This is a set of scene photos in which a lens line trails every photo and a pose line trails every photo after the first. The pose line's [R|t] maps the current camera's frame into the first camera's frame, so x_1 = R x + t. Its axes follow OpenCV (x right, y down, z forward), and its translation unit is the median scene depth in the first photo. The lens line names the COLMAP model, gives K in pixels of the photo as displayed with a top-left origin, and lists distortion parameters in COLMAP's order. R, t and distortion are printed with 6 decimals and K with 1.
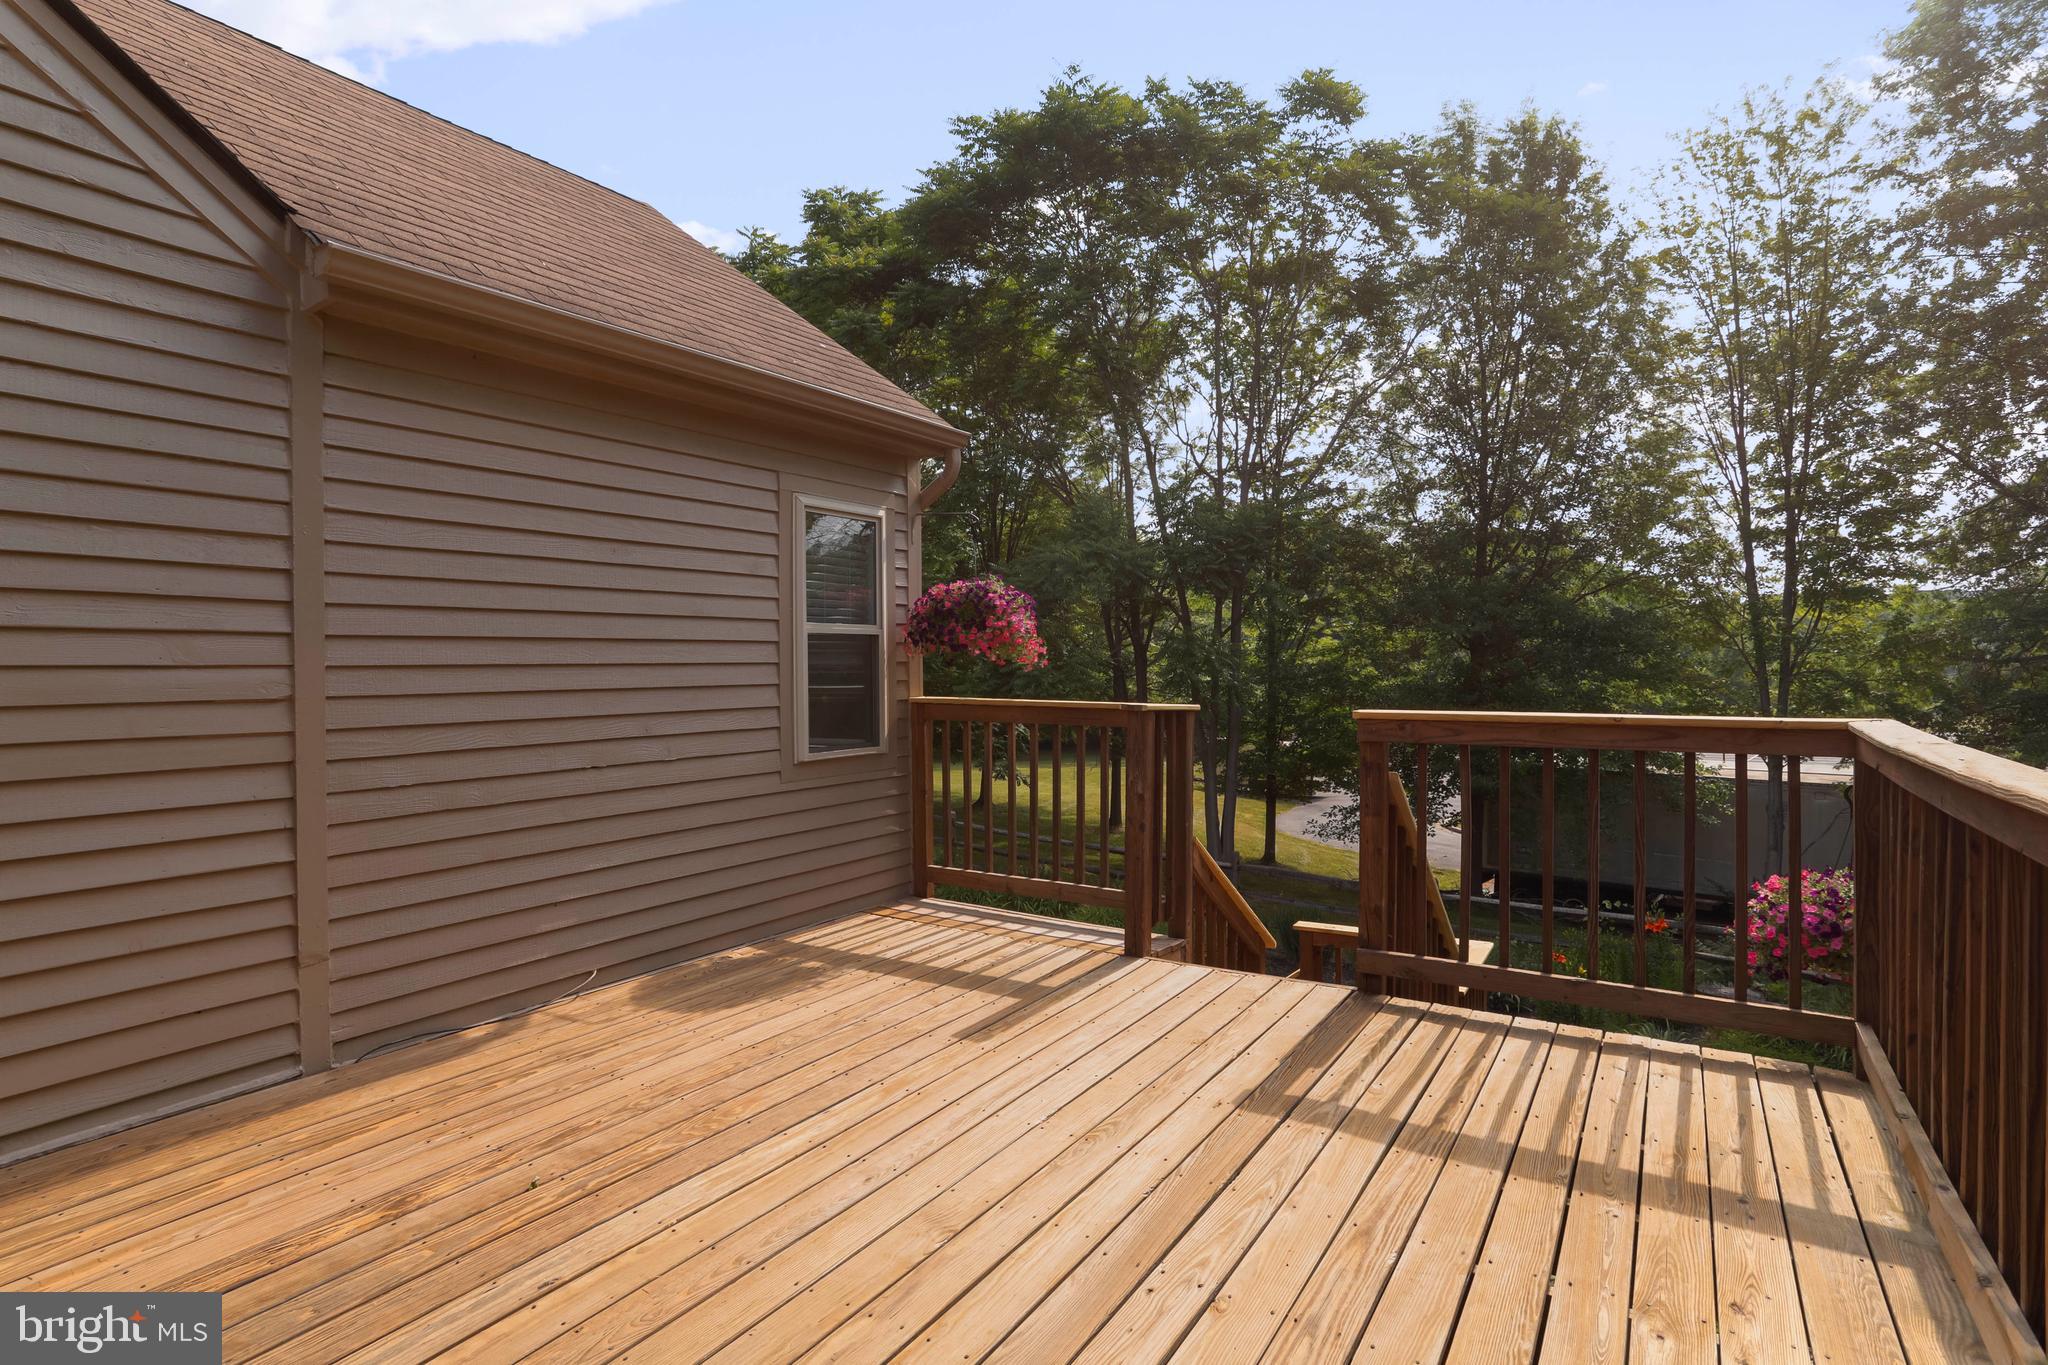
lens RADIAL K [[1016.6, 0, 1034.9], [0, 1016.6, 672.7], [0, 0, 1]] dist [-0.031146, 0.024898]
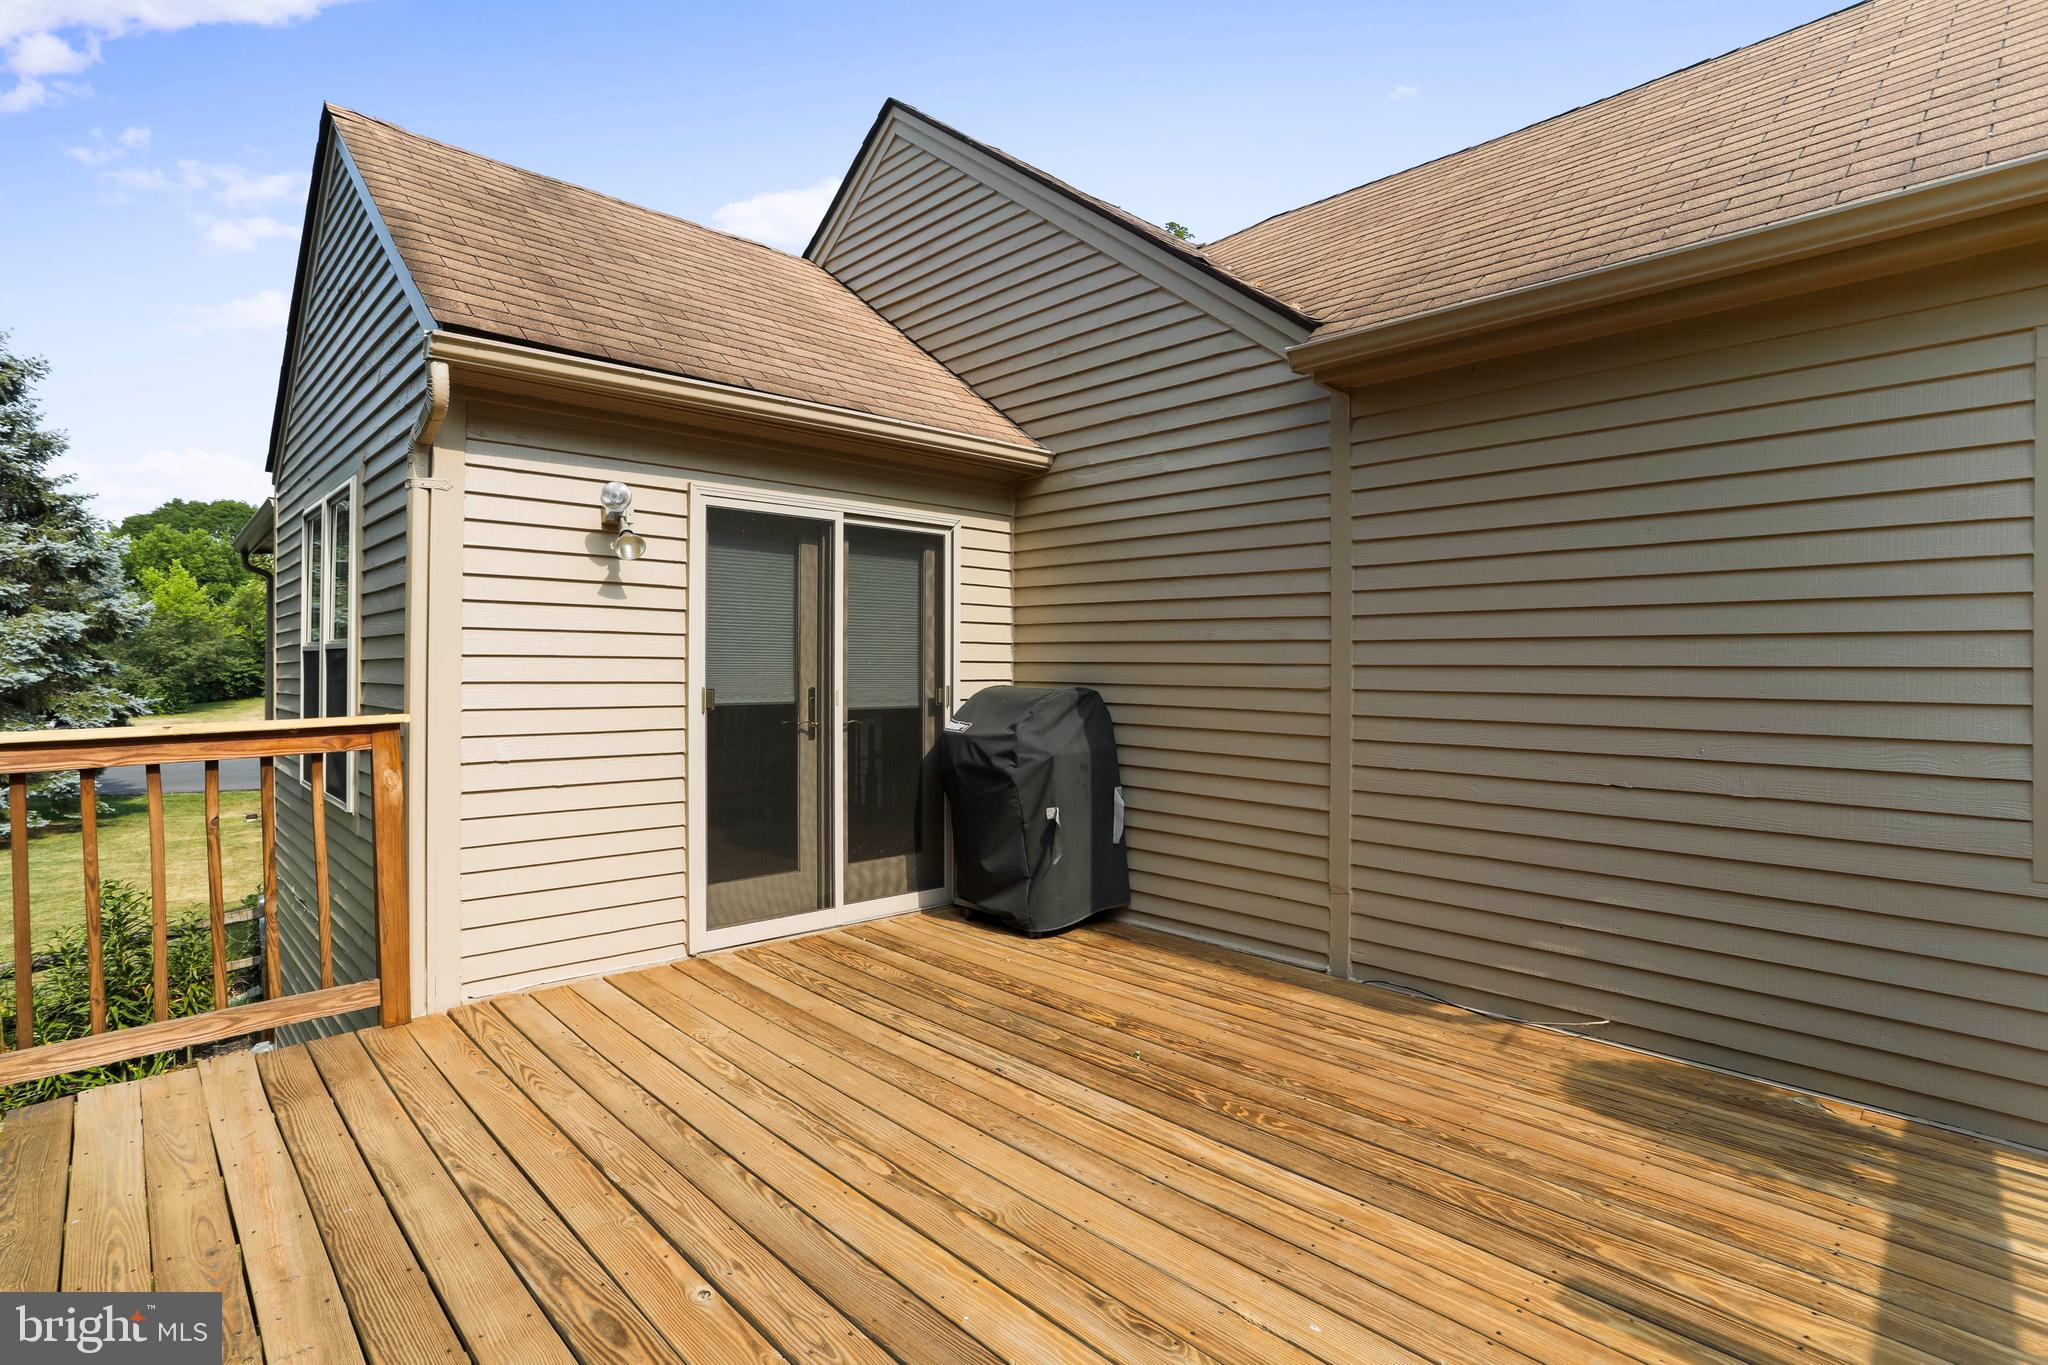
lens RADIAL K [[1016.6, 0, 1034.9], [0, 1016.6, 672.7], [0, 0, 1]] dist [-0.031146, 0.024898]
pose [[-0.221021, 0.011924, -0.975196, 0.568088], [-0.013653, 0.999789, 0.015319, -0.009095], [0.975174, 0.016700, -0.220811, 0.795497]]
